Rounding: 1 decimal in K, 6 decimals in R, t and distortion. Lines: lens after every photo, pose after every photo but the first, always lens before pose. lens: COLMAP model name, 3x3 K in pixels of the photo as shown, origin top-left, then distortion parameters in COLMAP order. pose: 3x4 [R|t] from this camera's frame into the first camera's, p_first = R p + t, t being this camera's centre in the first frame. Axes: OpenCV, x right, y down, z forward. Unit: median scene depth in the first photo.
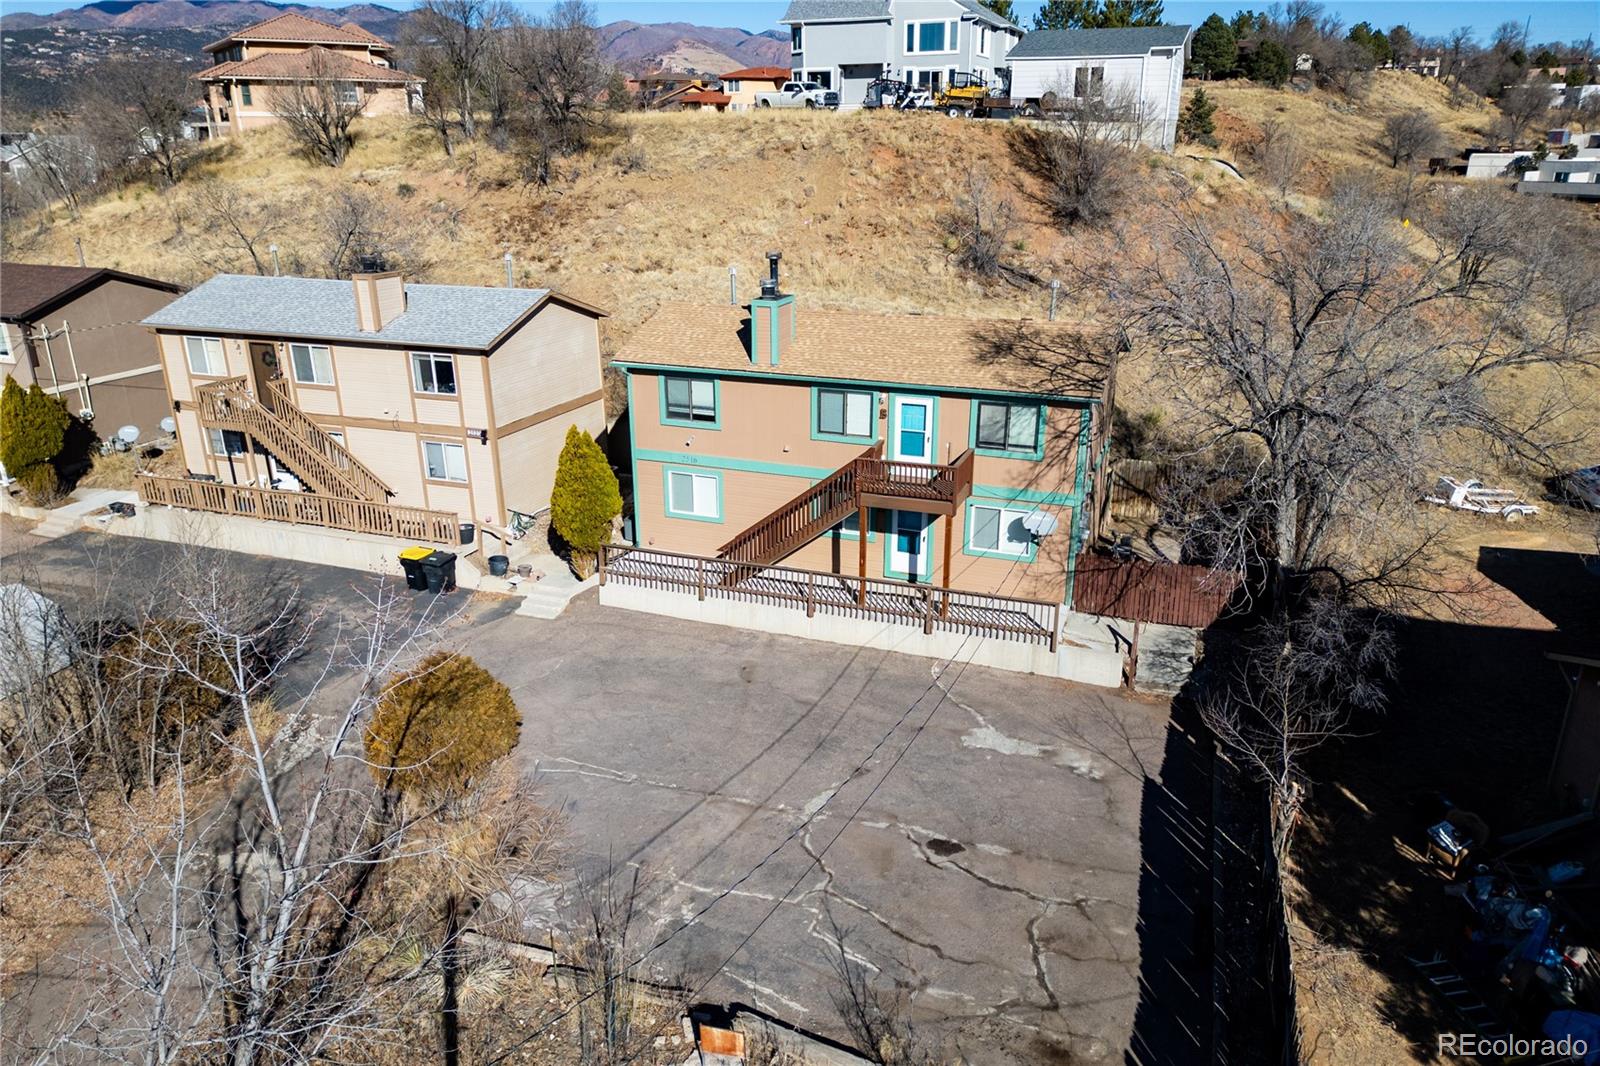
lens RADIAL K [[1119.5, 0, 800.0], [0, 1119.5, 533.0], [0, 0, 1]] dist [0.027793, -0.000200]
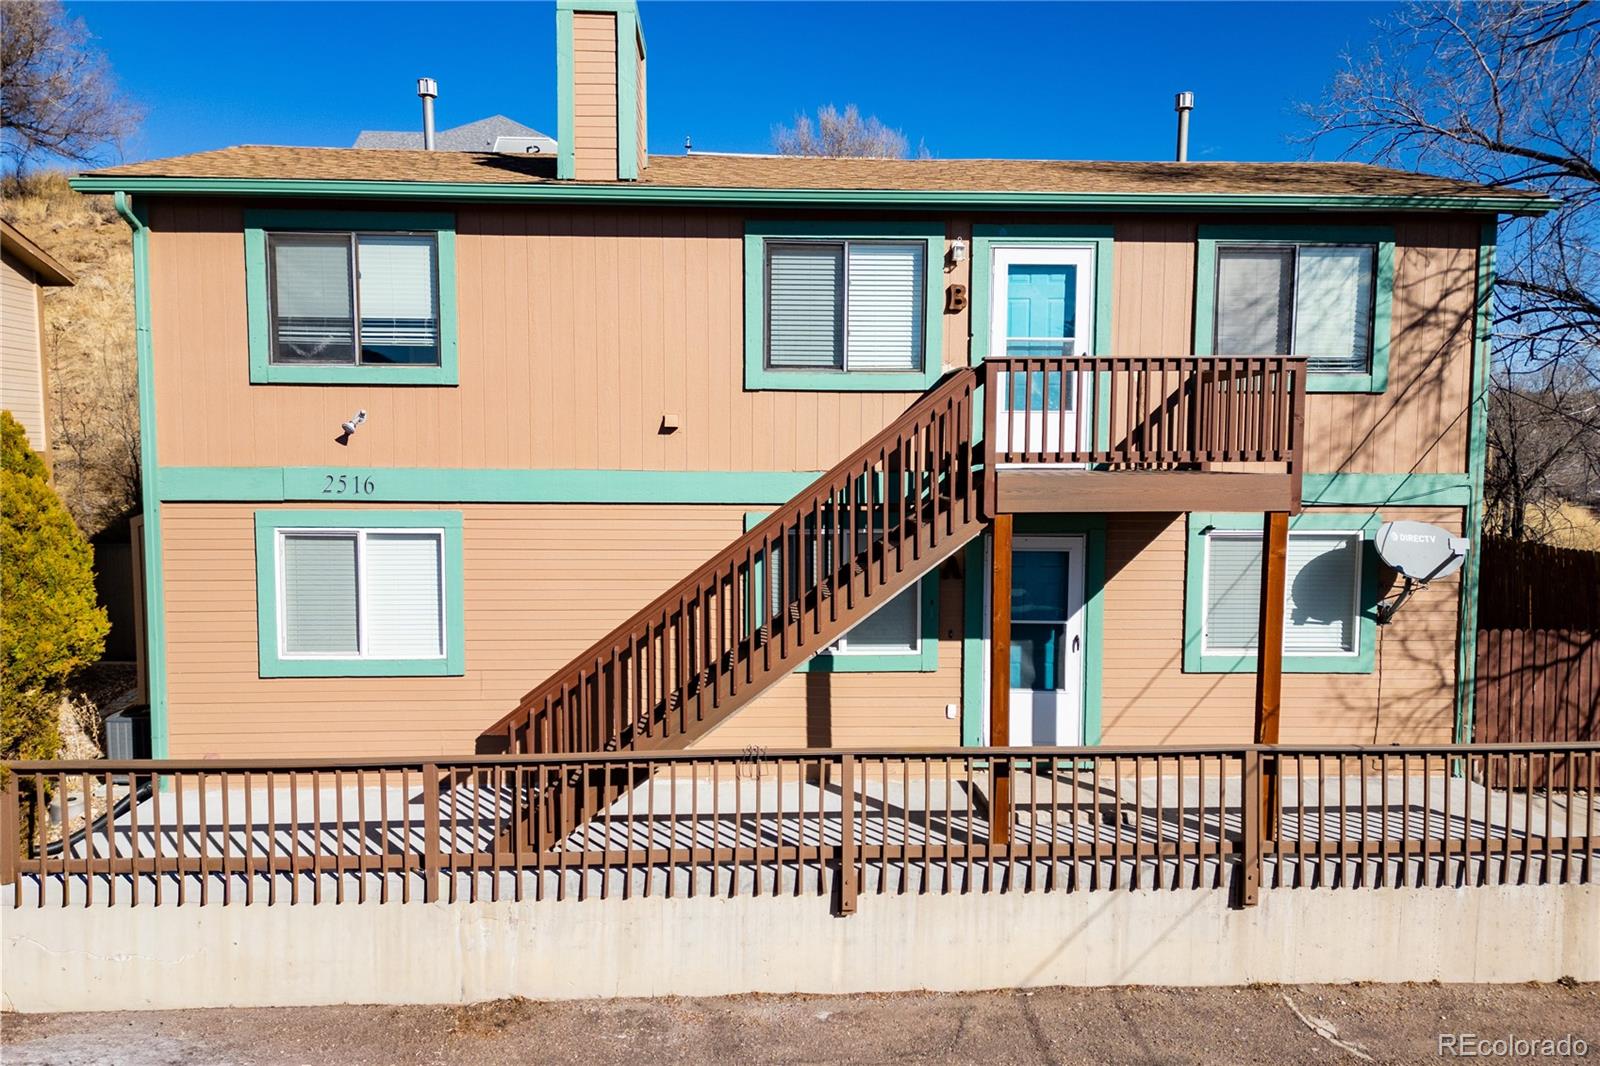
lens RADIAL K [[1111.6, 0, 808.6], [0, 1111.6, 530.2], [0, 0, 1]] dist [0.063417, -0.062947]
pose [[0.916018, -0.022556, 0.400502, -0.095855], [0.128540, 0.962275, -0.239800, 0.038876], [-0.379984, 0.271142, 0.884361, 0.587812]]
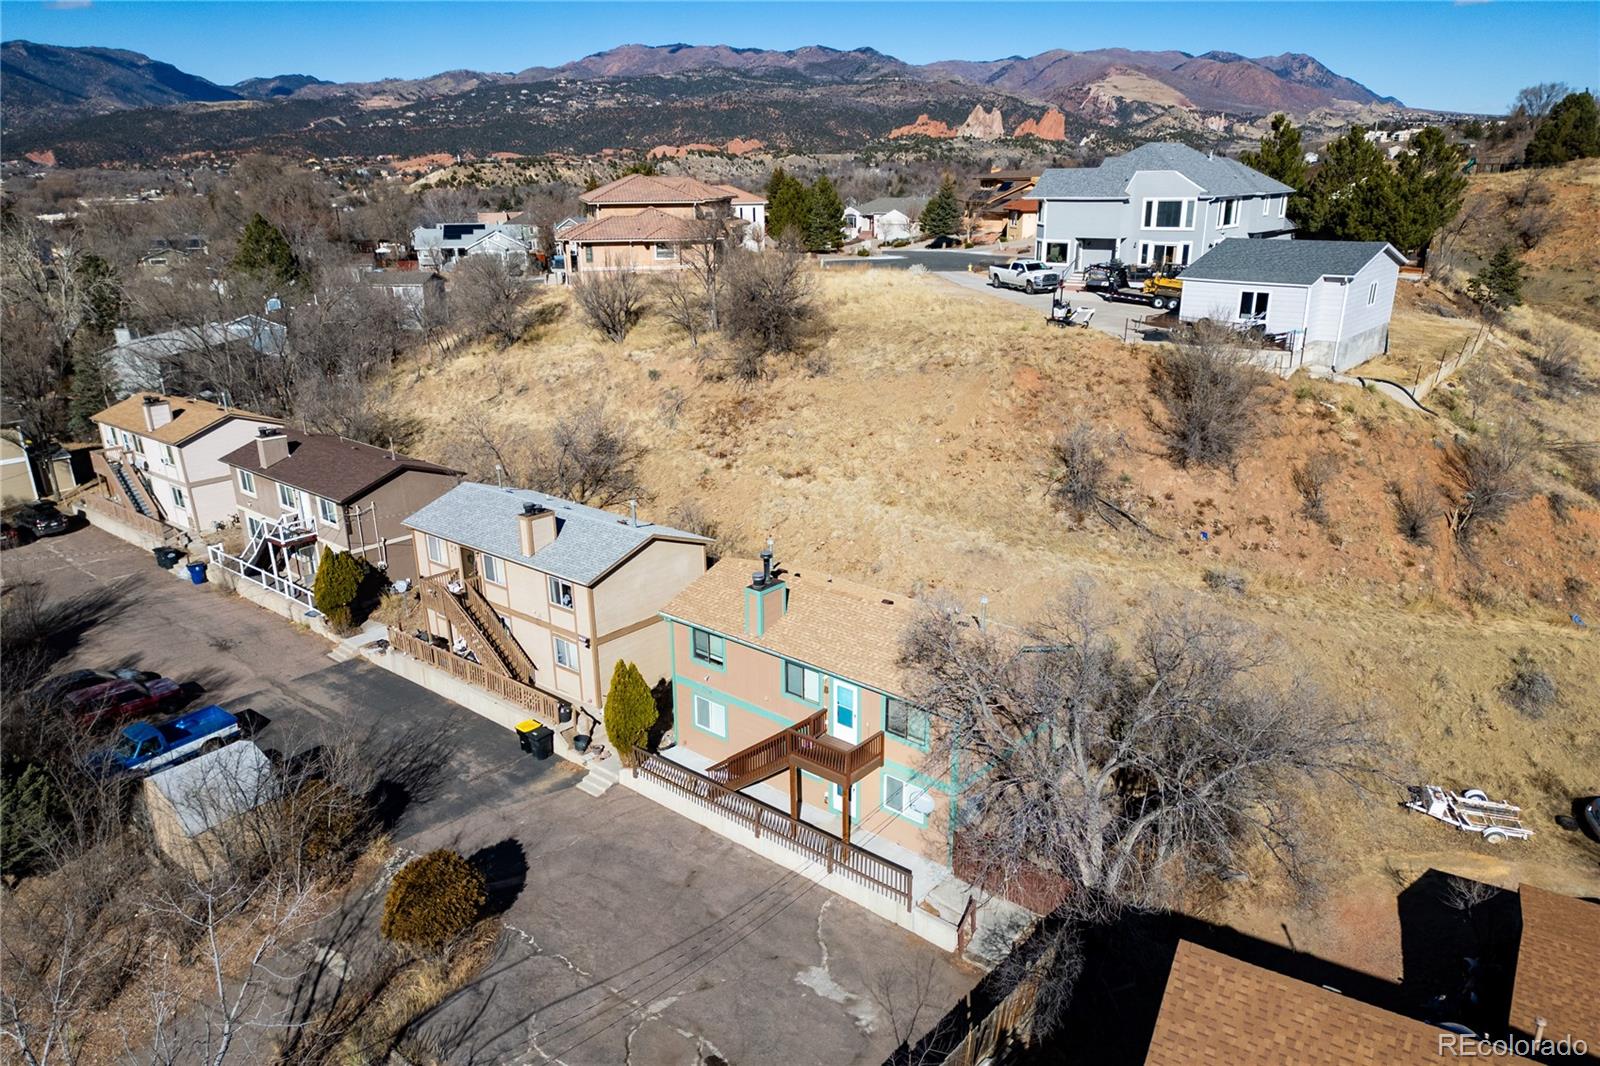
lens RADIAL K [[1132.6, 0, 800.0], [0, 1132.6, 533.0], [0, 0, 1]] dist [0.086685, -0.083356]
pose [[0.938942, 0.100464, -0.329082, 0.374251], [-0.108706, 0.994051, -0.006692, -0.224203], [0.326452, 0.042057, 0.944278, -0.202450]]
